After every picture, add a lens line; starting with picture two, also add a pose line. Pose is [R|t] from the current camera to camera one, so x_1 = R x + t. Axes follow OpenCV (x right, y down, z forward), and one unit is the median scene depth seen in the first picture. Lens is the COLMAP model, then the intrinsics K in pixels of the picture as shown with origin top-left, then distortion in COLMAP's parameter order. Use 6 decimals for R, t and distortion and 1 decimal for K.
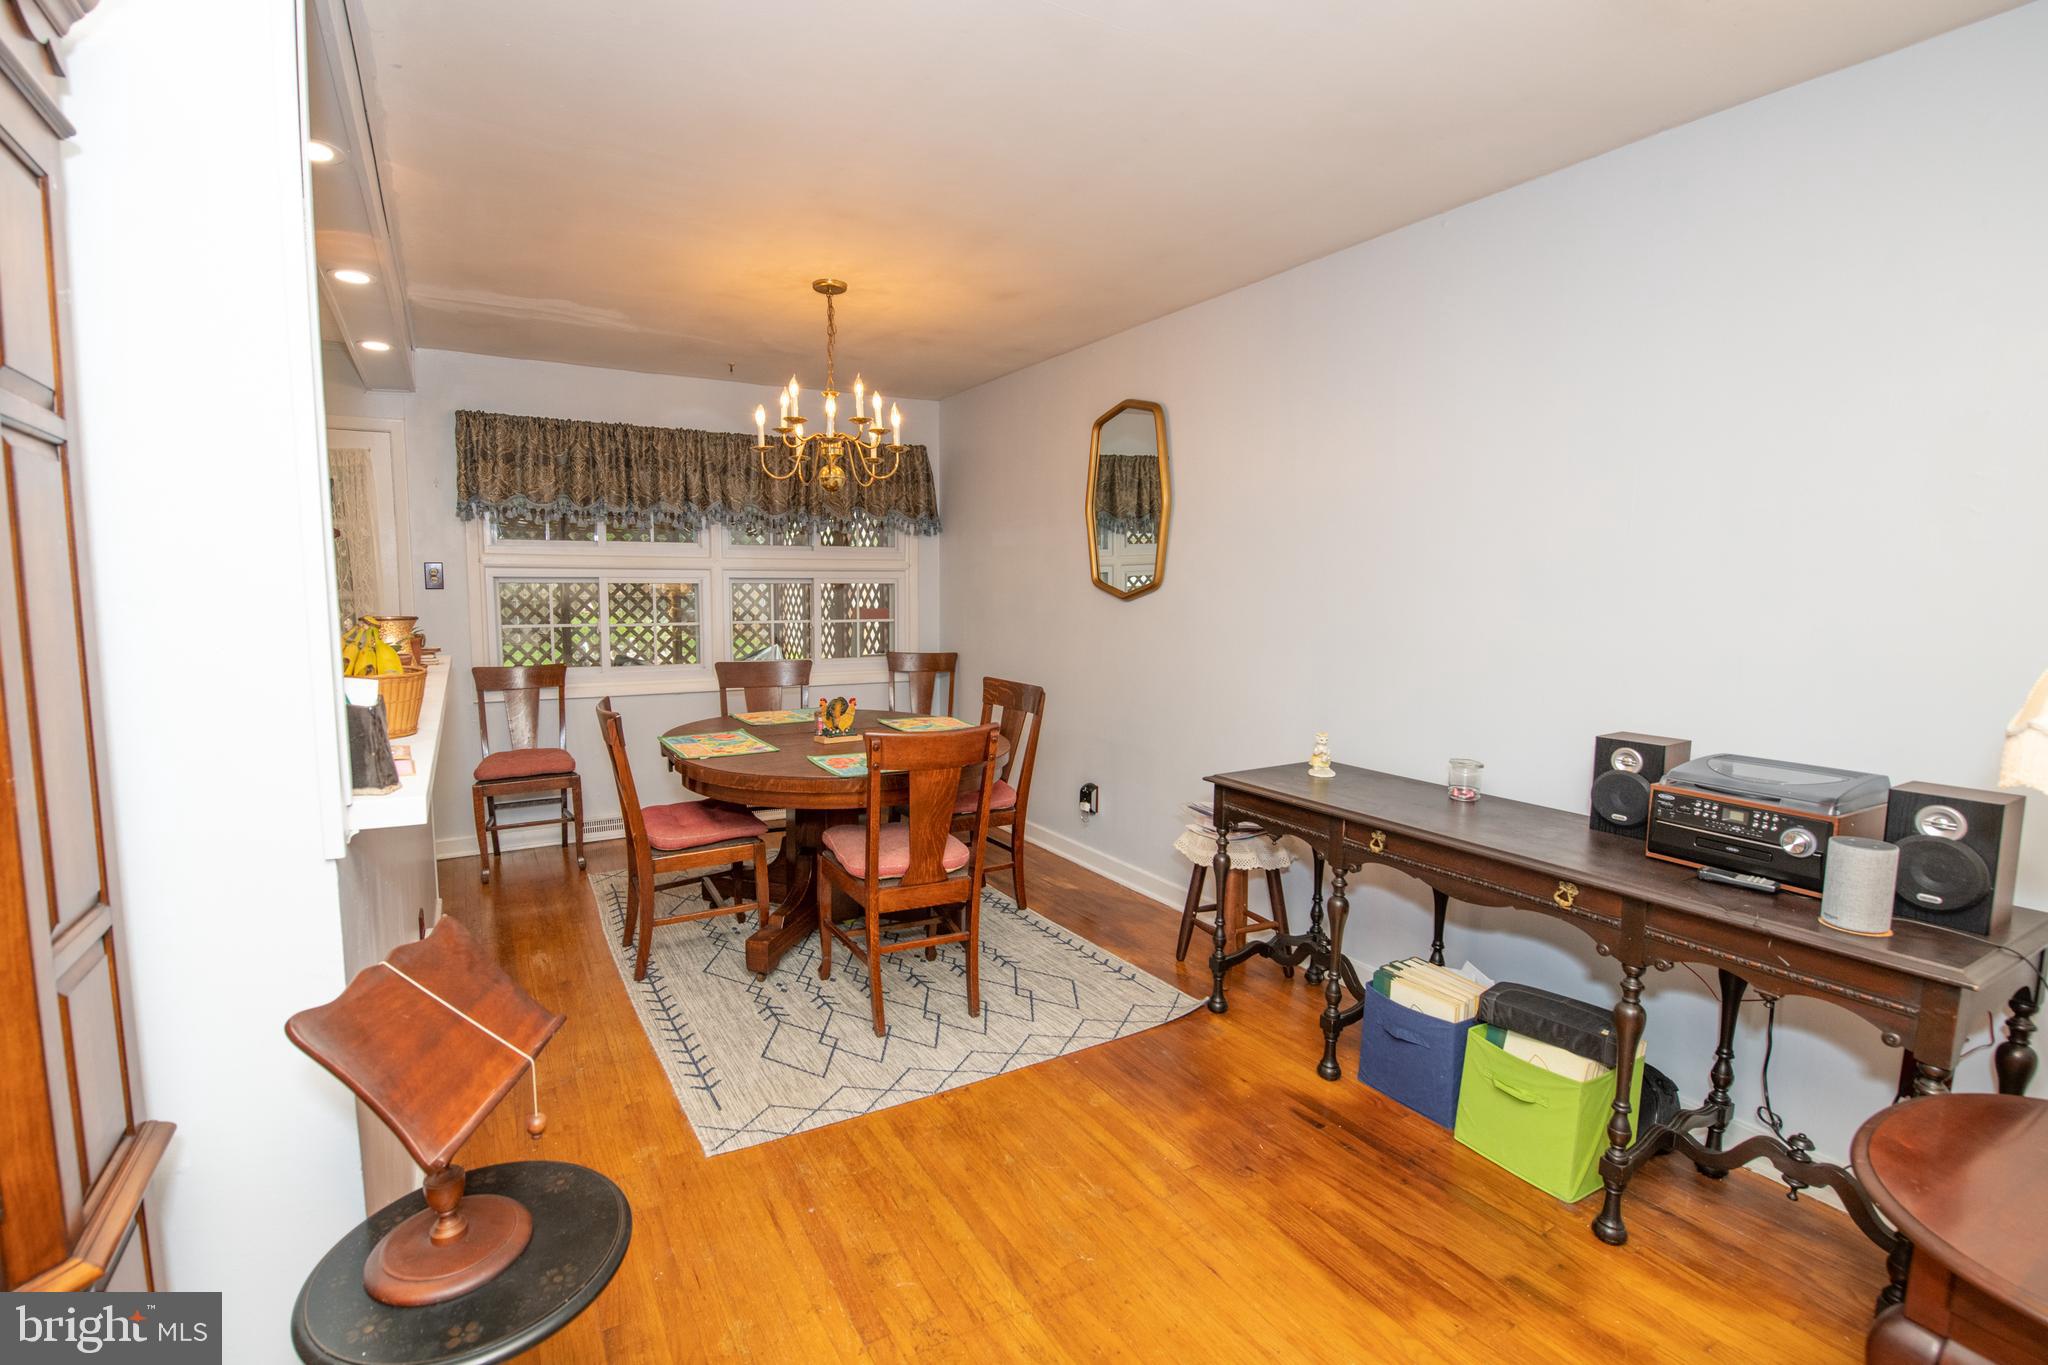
lens RADIAL K [[897.3, 0, 951.2], [0, 897.3, 672.3], [0, 0, 1]] dist [-0.019155, -0.000666]
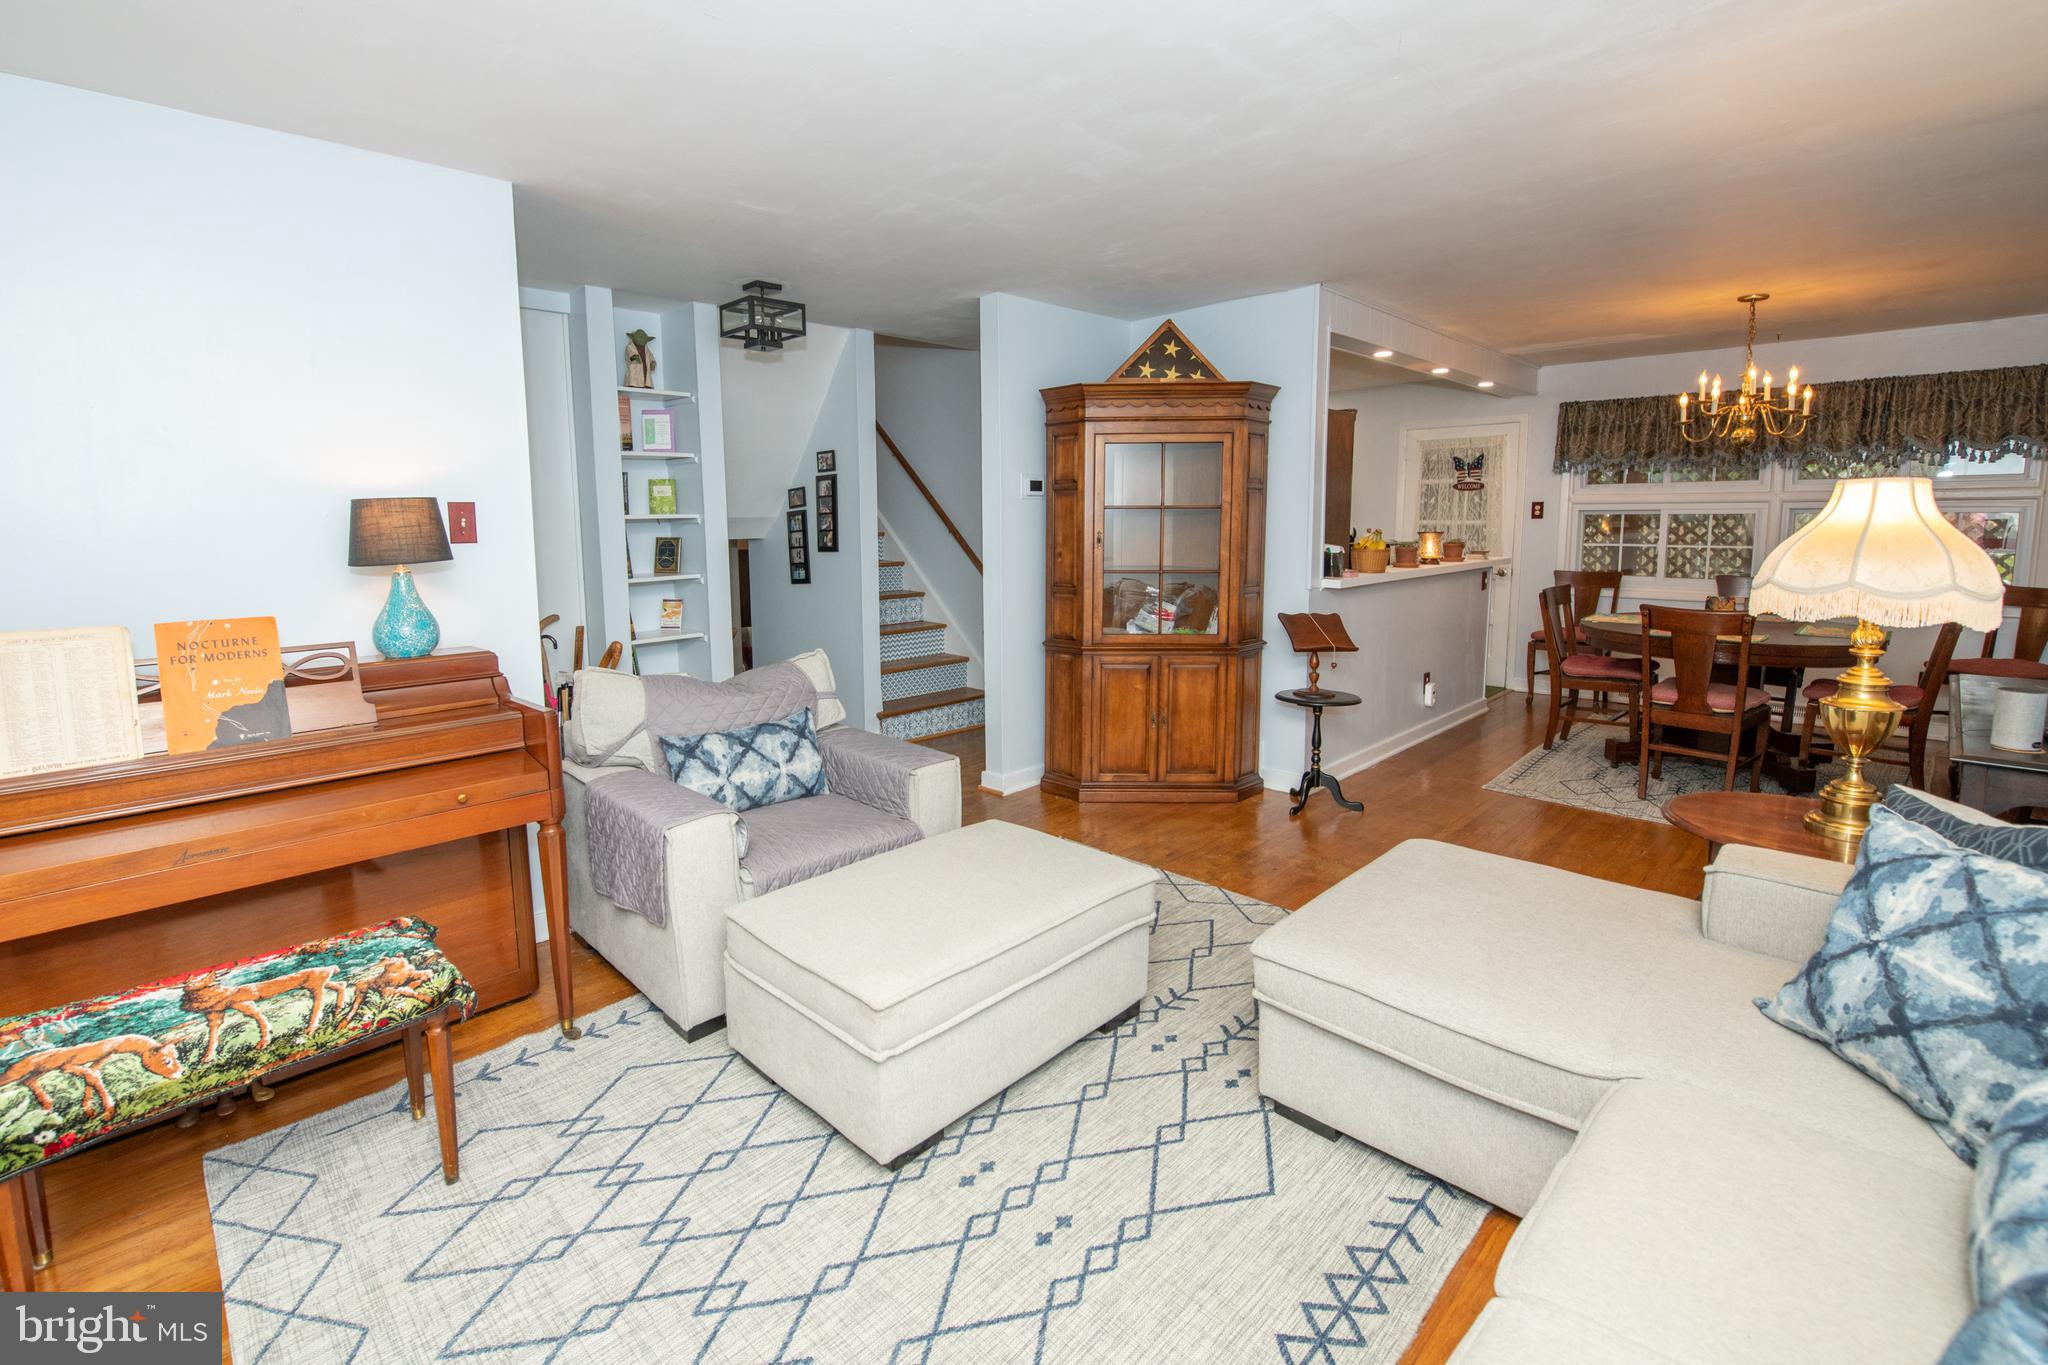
lens RADIAL K [[910.2, 0, 950.2], [0, 910.2, 619.8], [0, 0, 1]] dist [-0.015241, -0.002564]
pose [[0.247138, 0.101775, -0.963621, 0.962292], [-0.083975, 0.992977, 0.083338, 0.050215], [0.965335, 0.060324, 0.253948, -0.523324]]
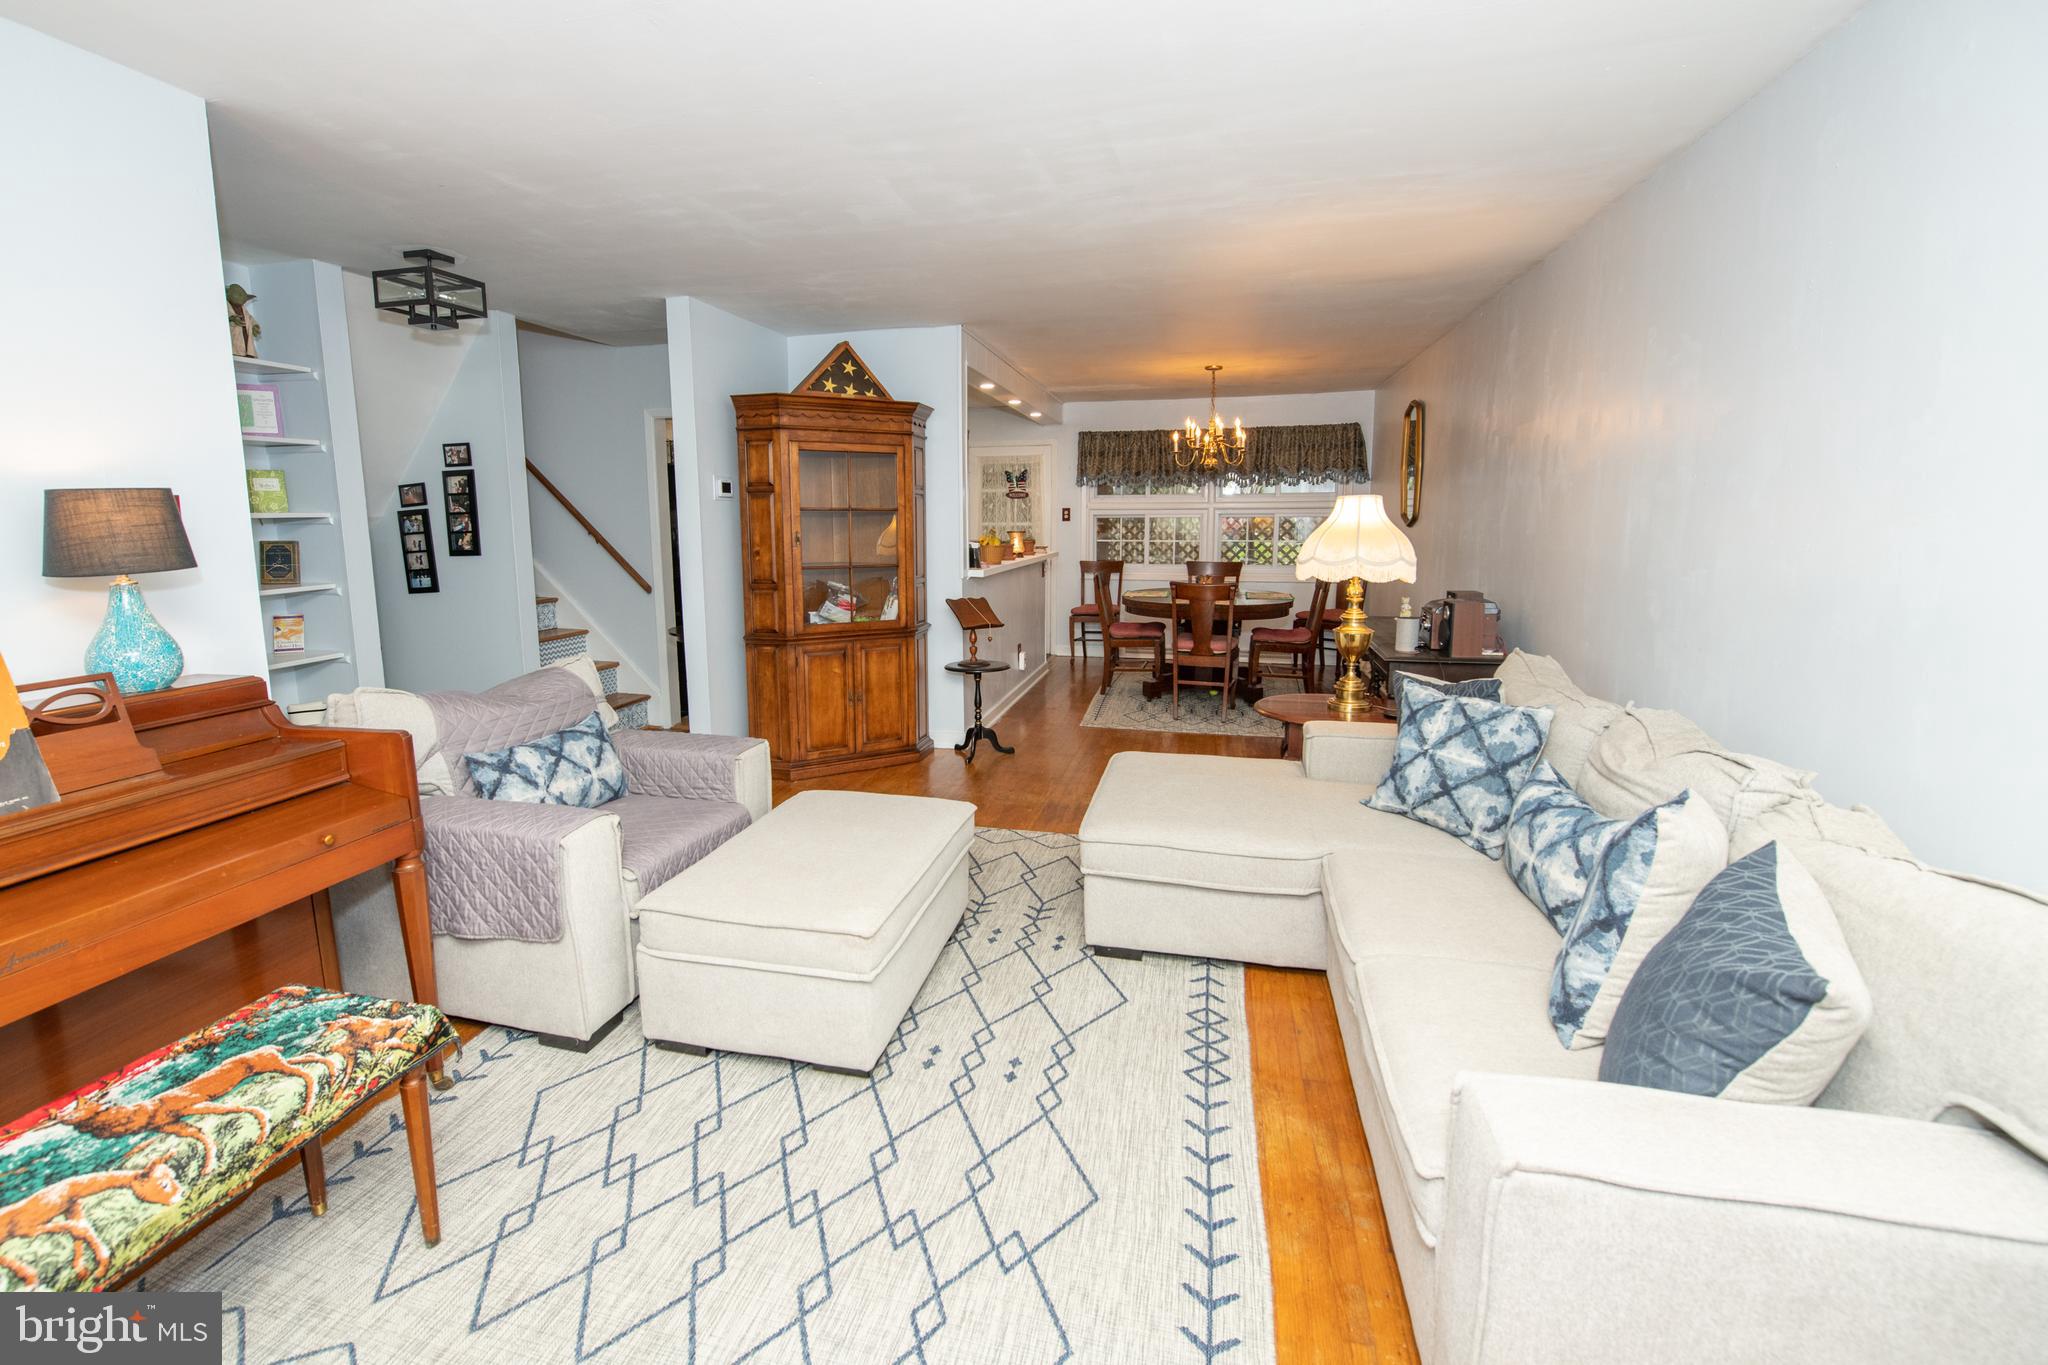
lens RADIAL K [[894.0, 0, 975.0], [0, 894.0, 643.1], [0, 0, 1]] dist [-0.018741, -0.000906]
pose [[0.725690, 0.088963, -0.682246, 0.911016], [-0.059960, 0.996010, 0.066100, 0.081679], [0.685404, -0.007061, 0.728129, -0.832232]]
